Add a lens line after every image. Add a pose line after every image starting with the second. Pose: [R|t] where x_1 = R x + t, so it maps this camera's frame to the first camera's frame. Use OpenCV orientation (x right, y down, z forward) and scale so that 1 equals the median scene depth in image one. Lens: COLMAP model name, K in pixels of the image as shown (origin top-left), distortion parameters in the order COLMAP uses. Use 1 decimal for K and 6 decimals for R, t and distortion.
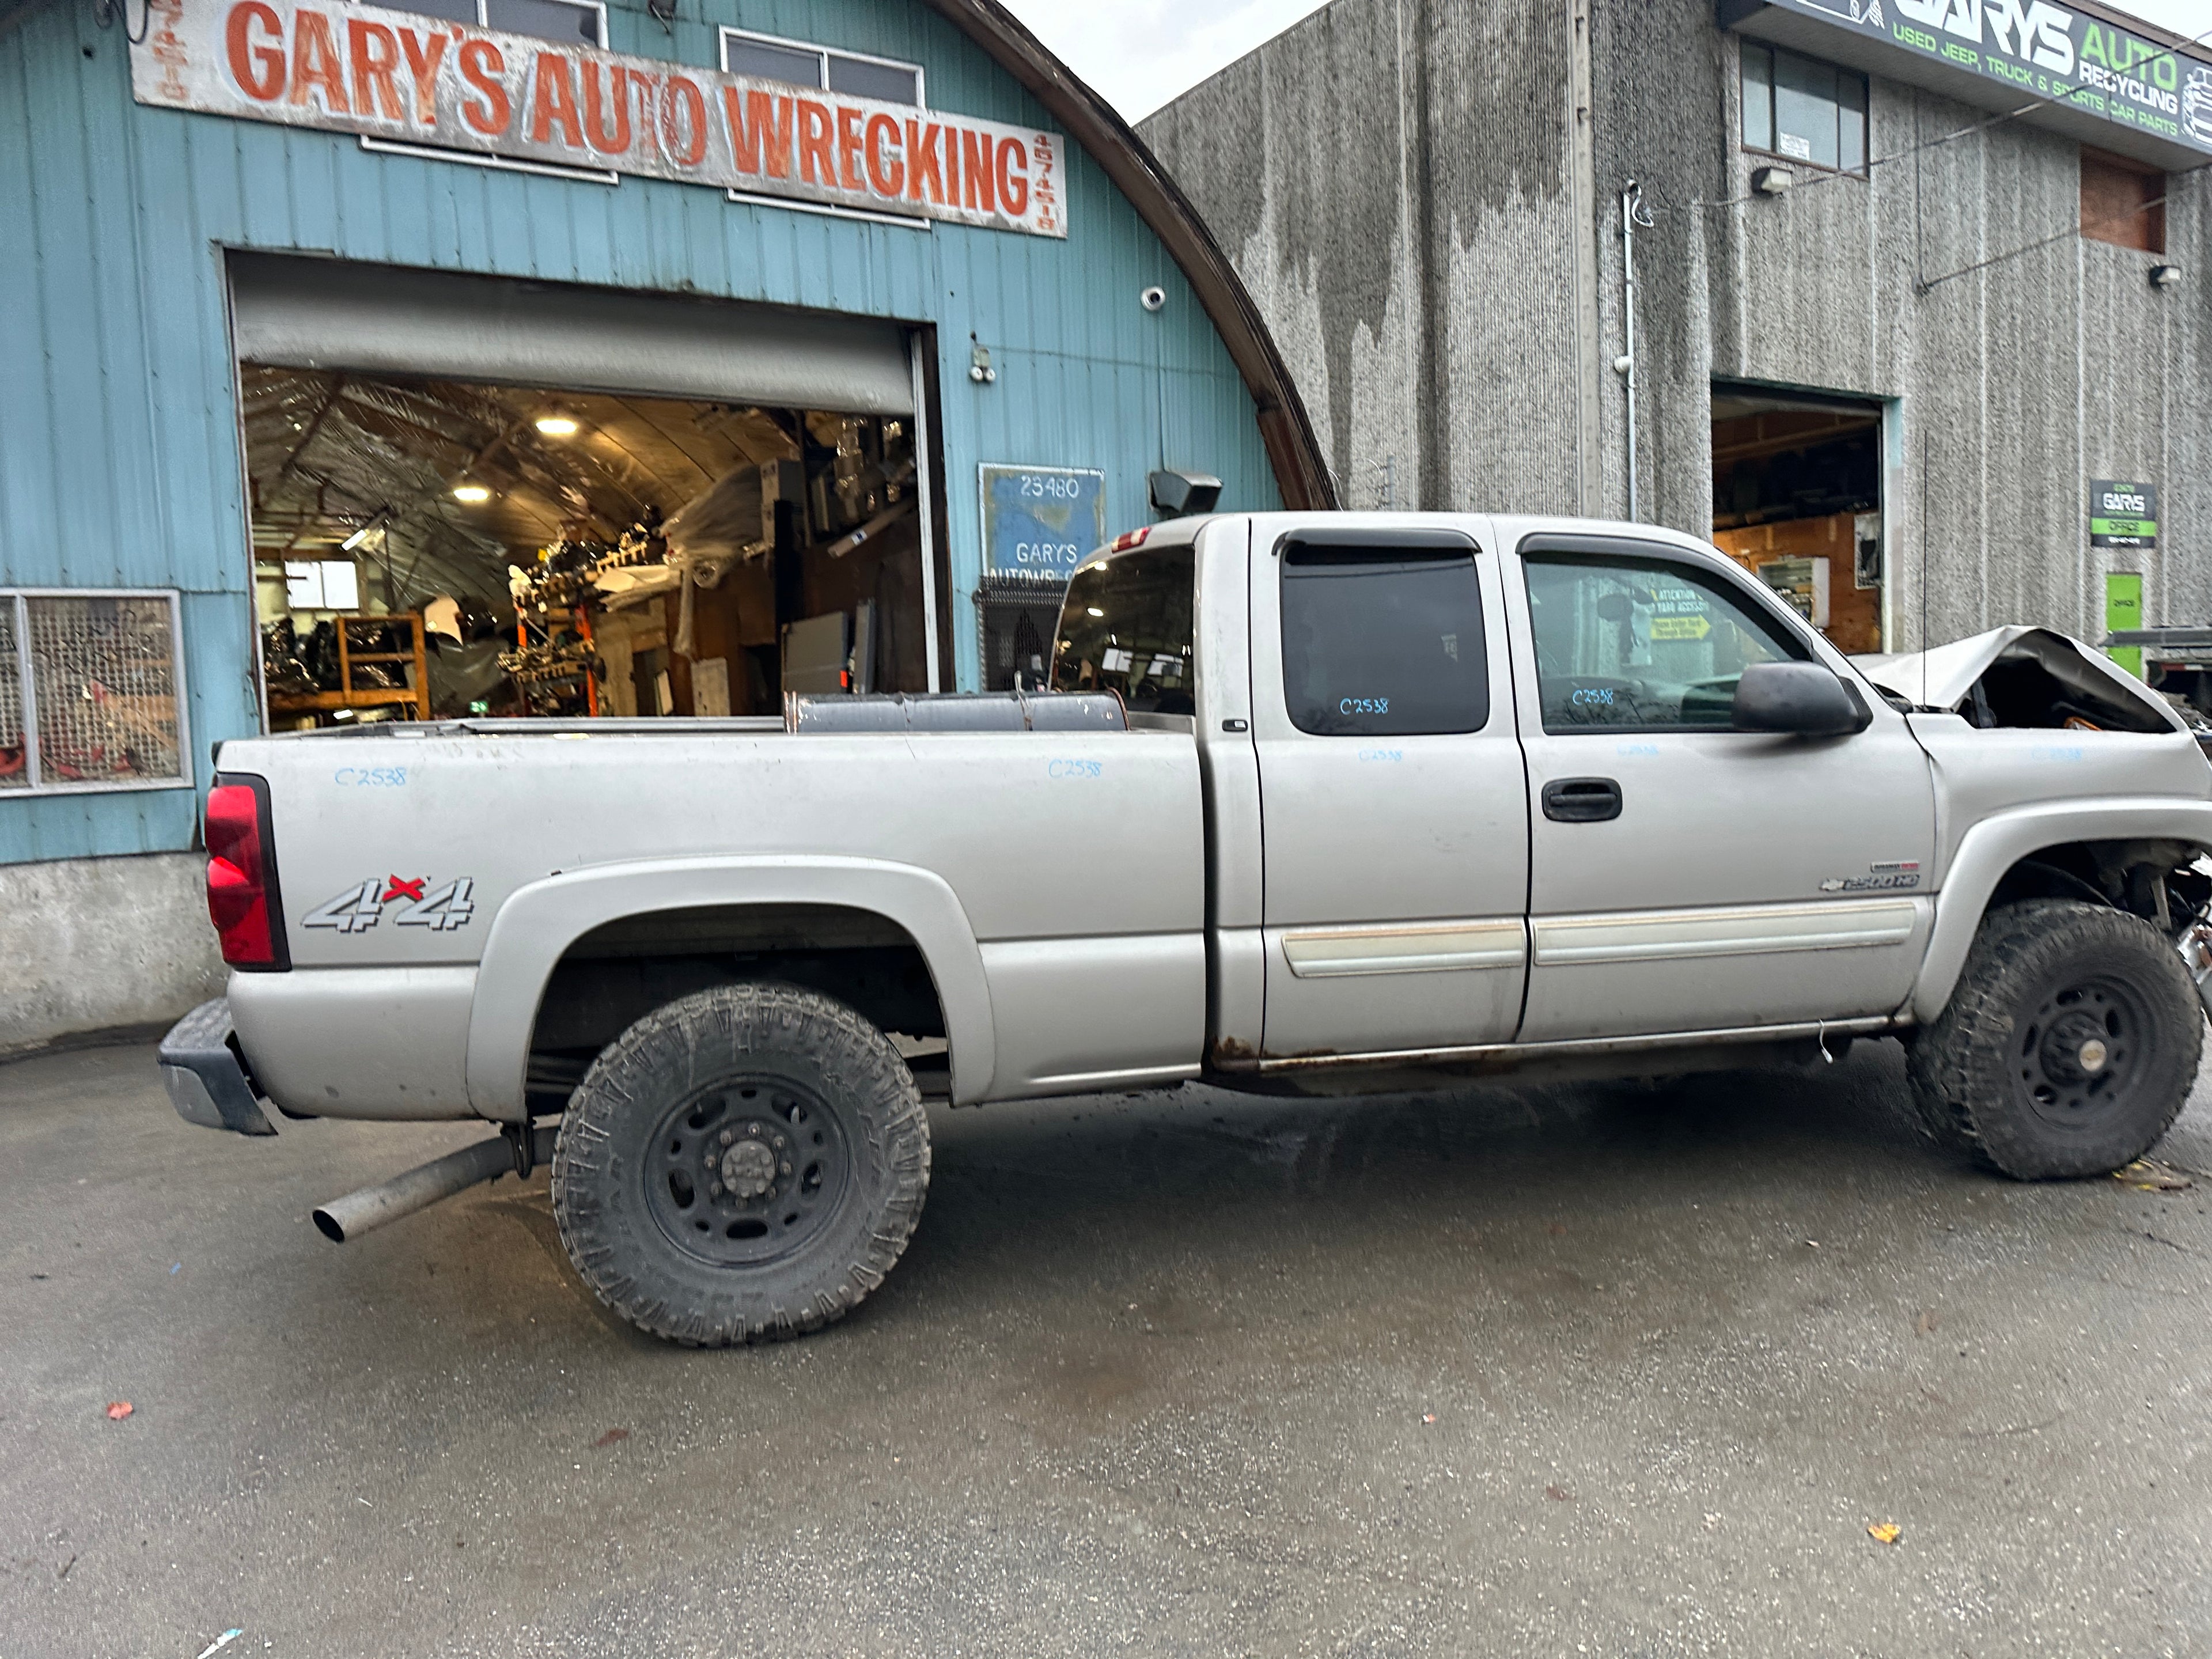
lens RADIAL K [[1570.9, 0, 1122.3], [0, 1570.9, 826.9], [0, 0, 1]] dist [0.016858, -0.018469]
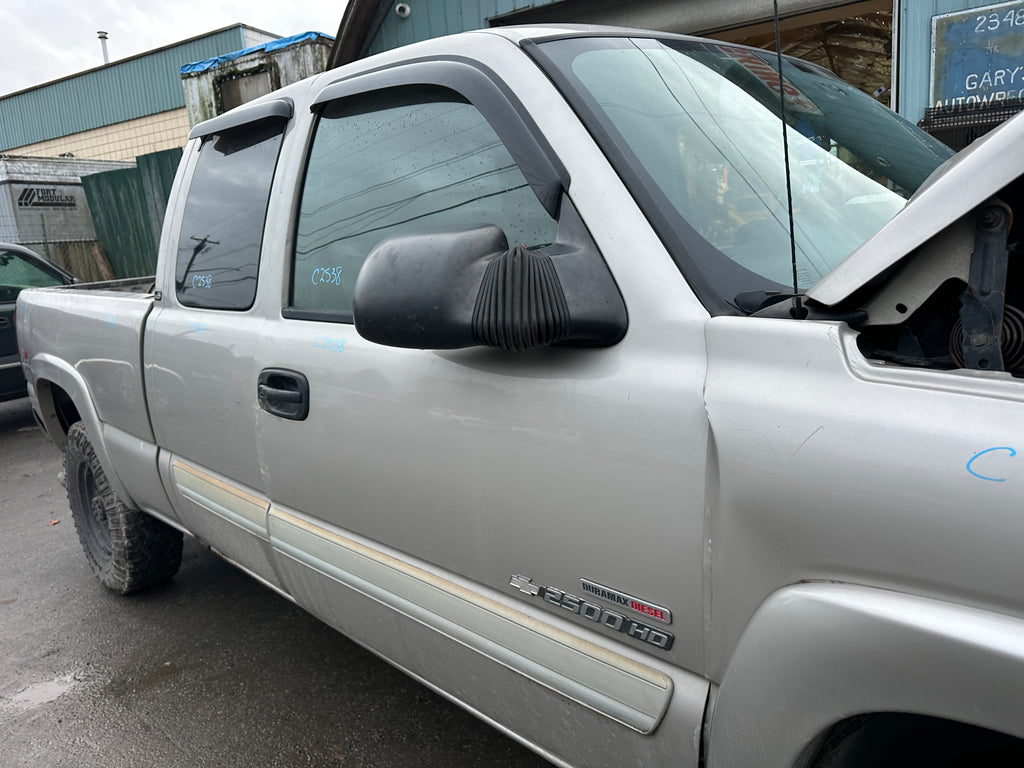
lens RADIAL K [[726.5, 0, 502.3], [0, 726.5, 391.0], [0, 0, 1]] dist [0.008739, -0.006523]
pose [[0.491945, 0.164942, -0.854859, 0.325086], [-0.006107, 0.982520, 0.186059, -0.044414], [0.870605, -0.086310, 0.484353, 0.412038]]
